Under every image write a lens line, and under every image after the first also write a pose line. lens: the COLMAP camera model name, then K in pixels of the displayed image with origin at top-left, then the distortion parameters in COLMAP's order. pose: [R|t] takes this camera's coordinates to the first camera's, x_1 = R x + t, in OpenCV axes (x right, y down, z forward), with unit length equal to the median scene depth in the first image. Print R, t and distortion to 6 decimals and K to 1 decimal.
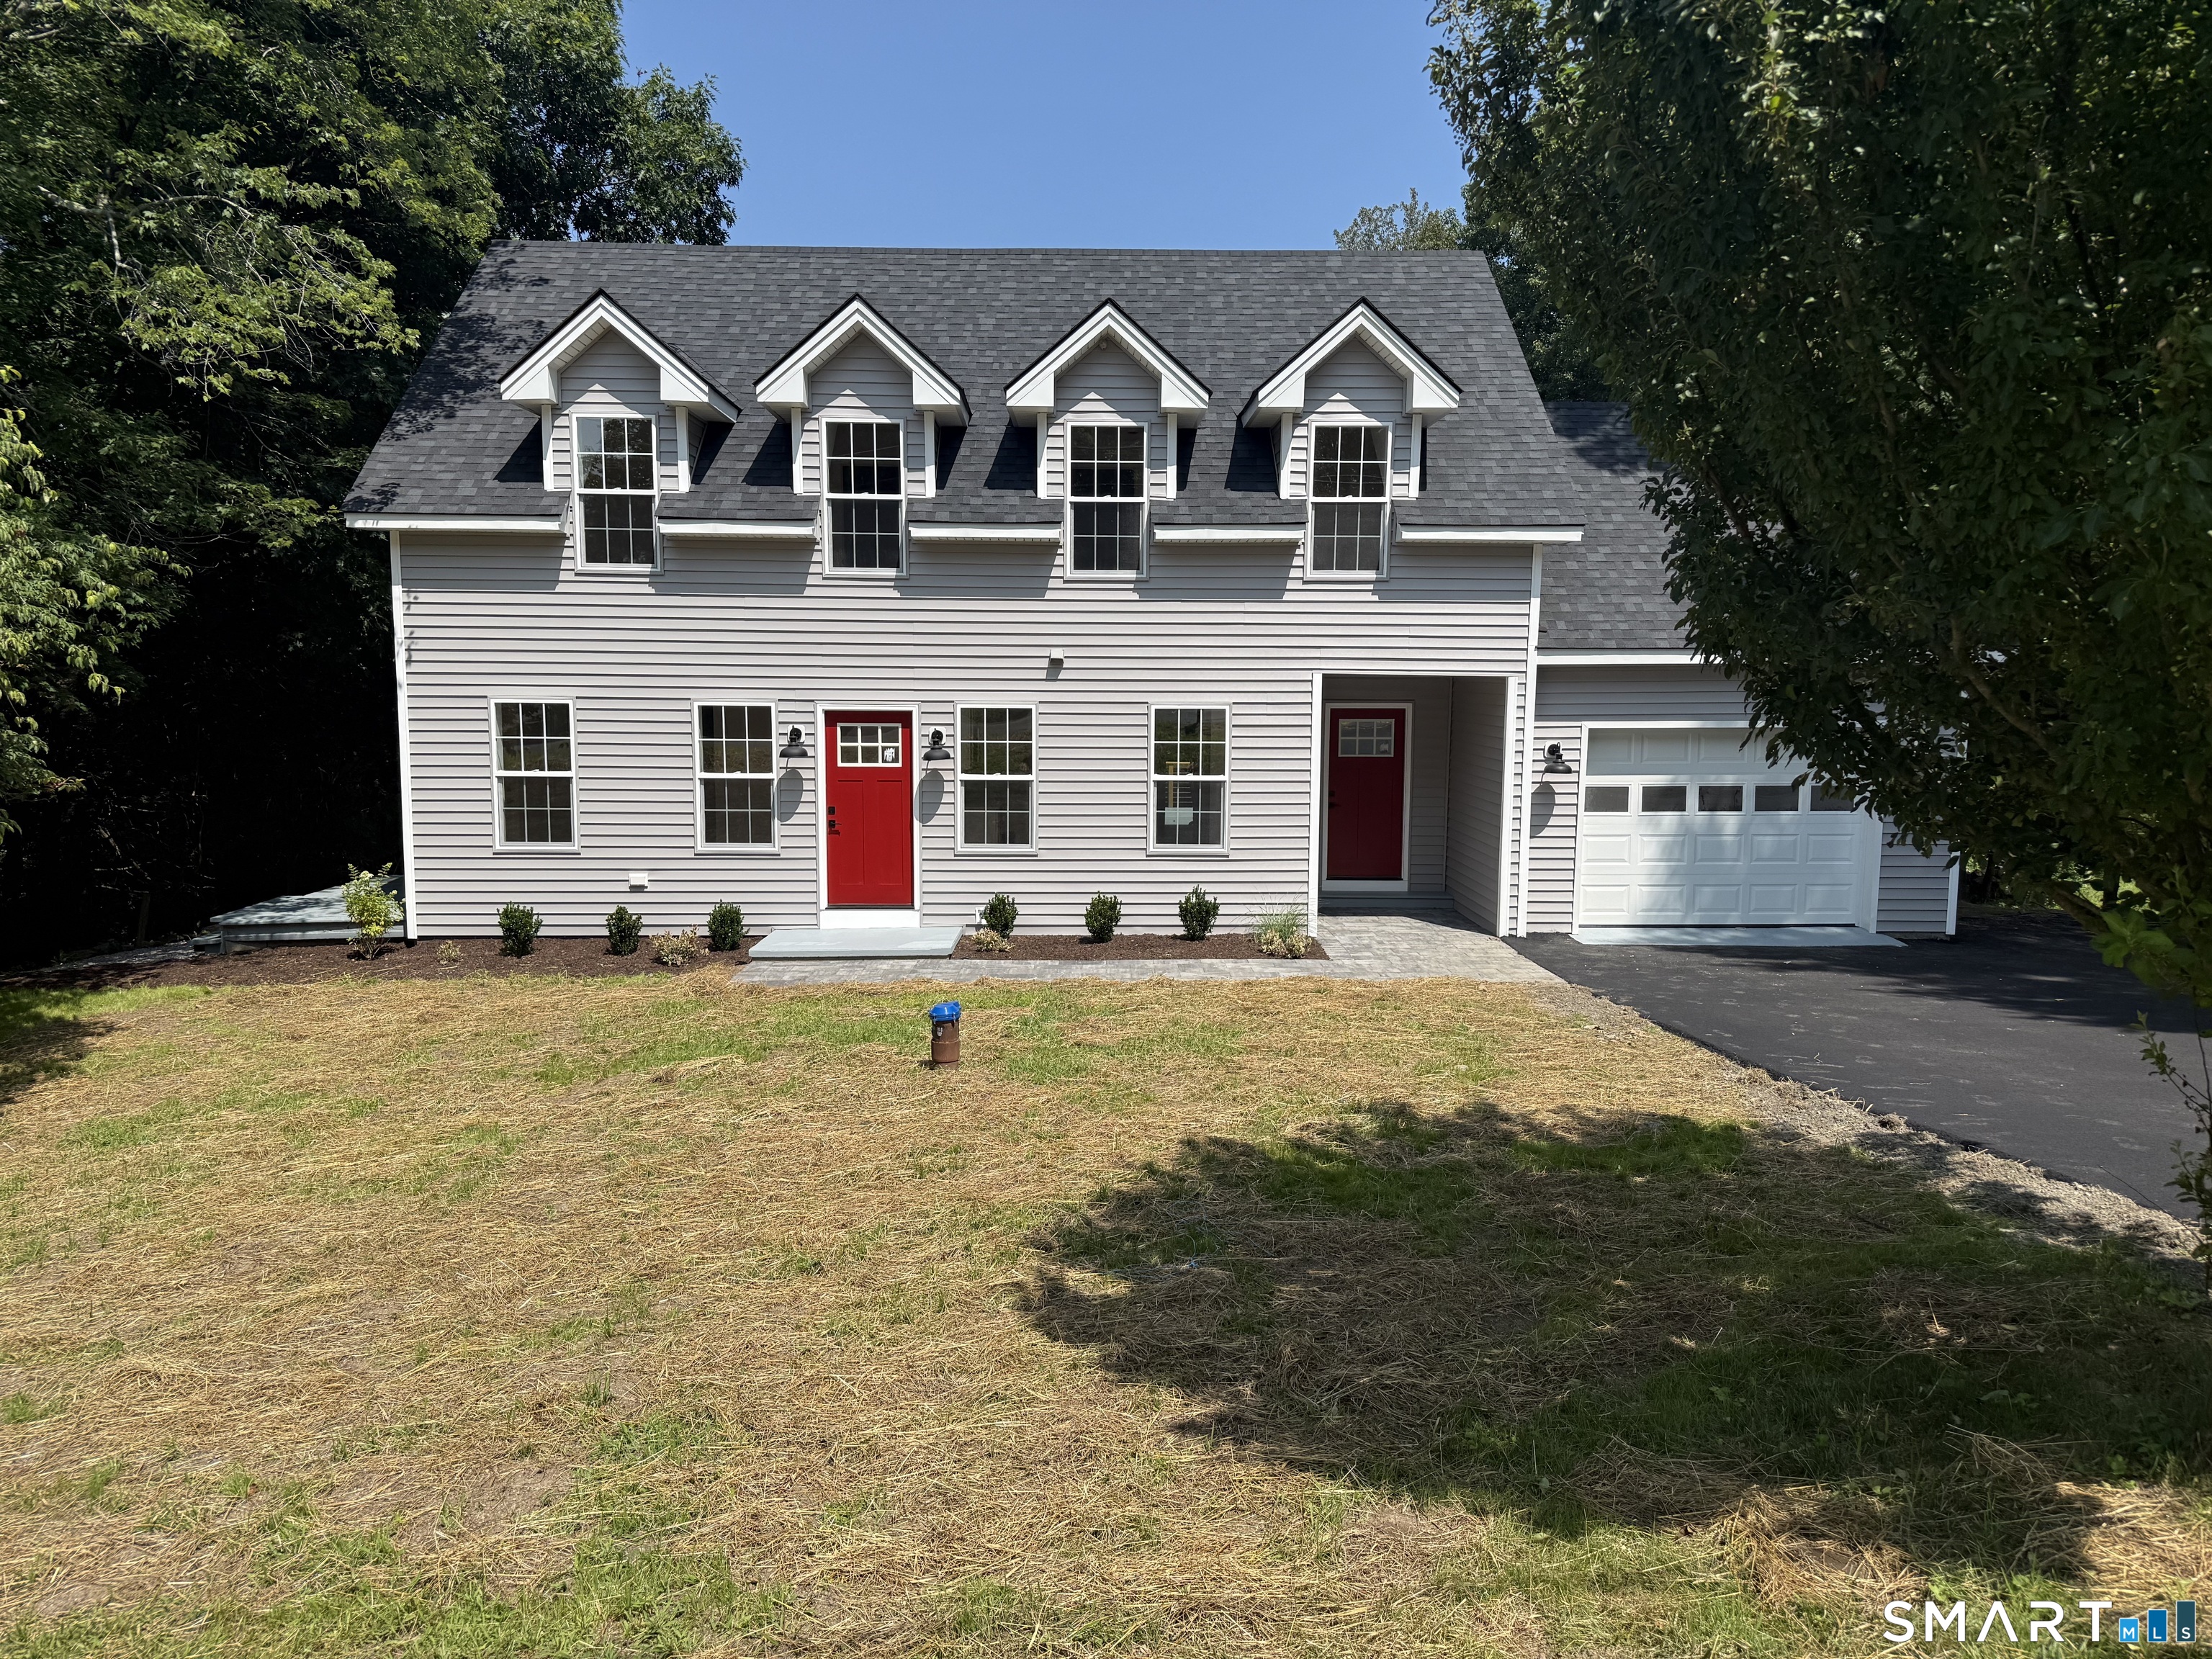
lens RADIAL K [[1486.2, 0, 1104.5], [0, 1486.2, 841.7], [0, 0, 1]] dist [0.075151, -0.003039]
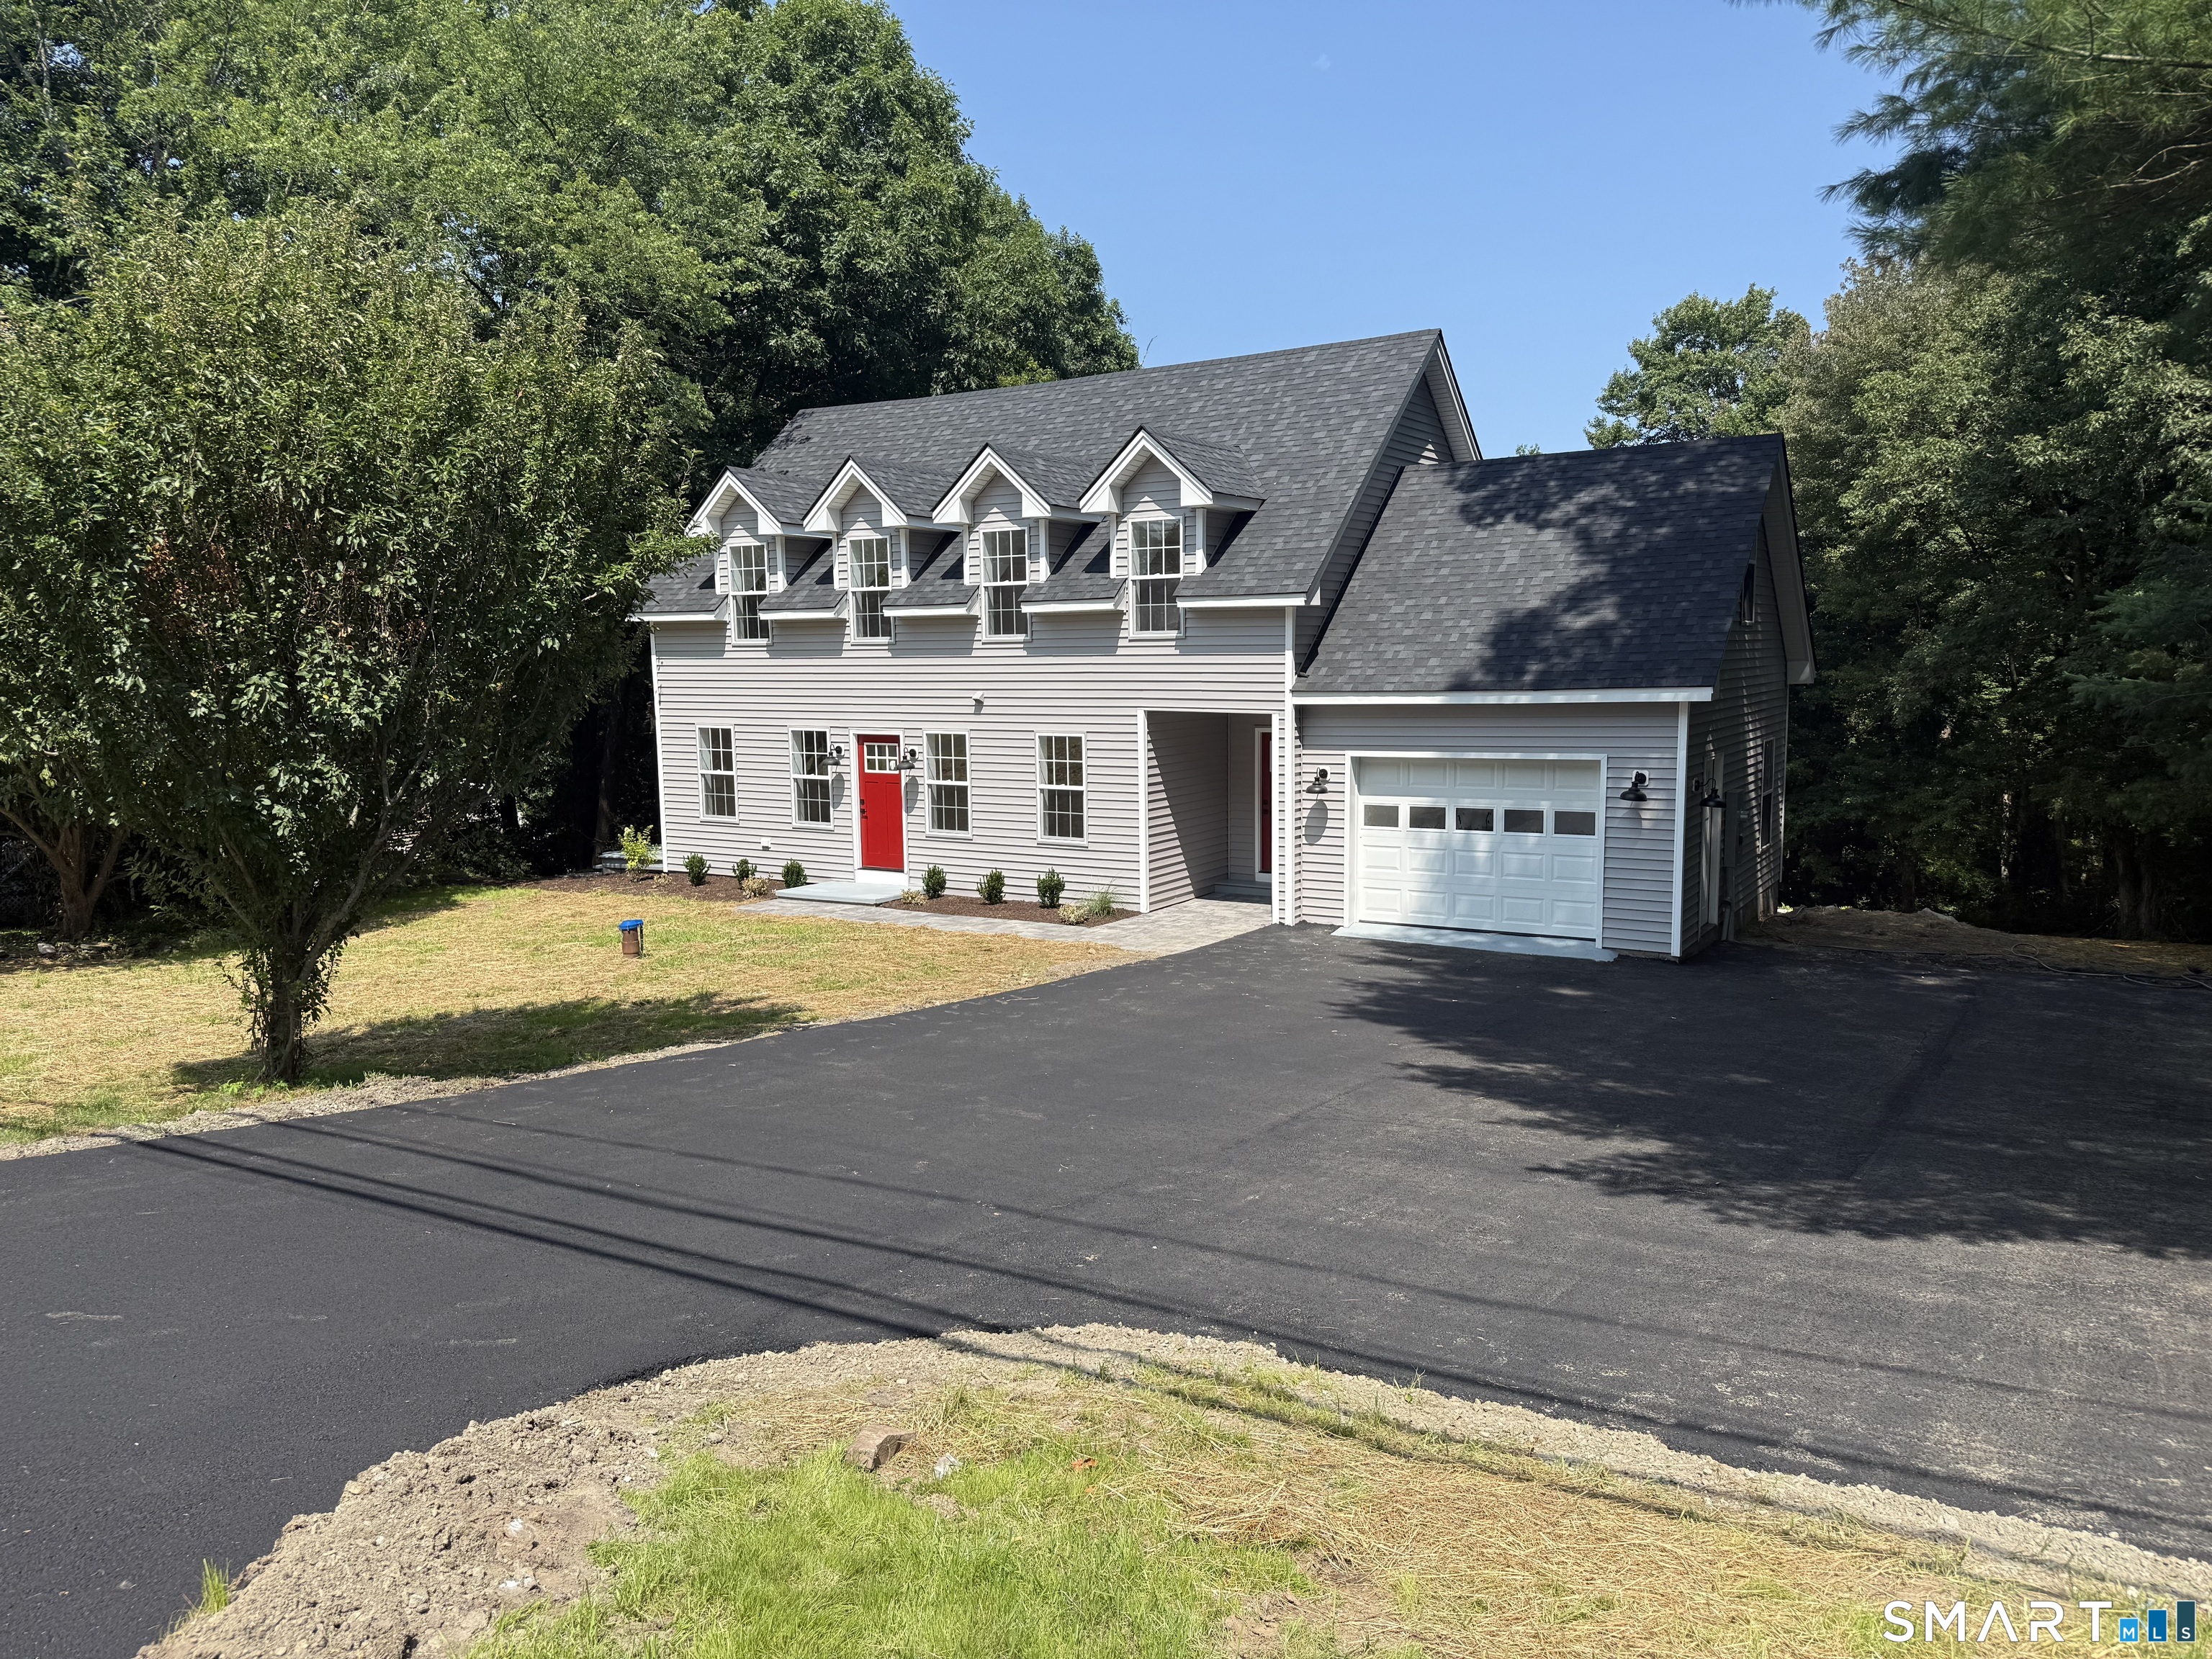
lens RADIAL K [[1256.4, 0, 1103.7], [0, 1256.4, 852.1], [0, 0, 1]] dist [0.071061, 0.000329]
pose [[0.884482, 0.054394, -0.463393, 0.615639], [-0.056396, 0.998363, 0.009545, 0.002900], [0.463153, 0.017691, 0.886102, 0.007894]]
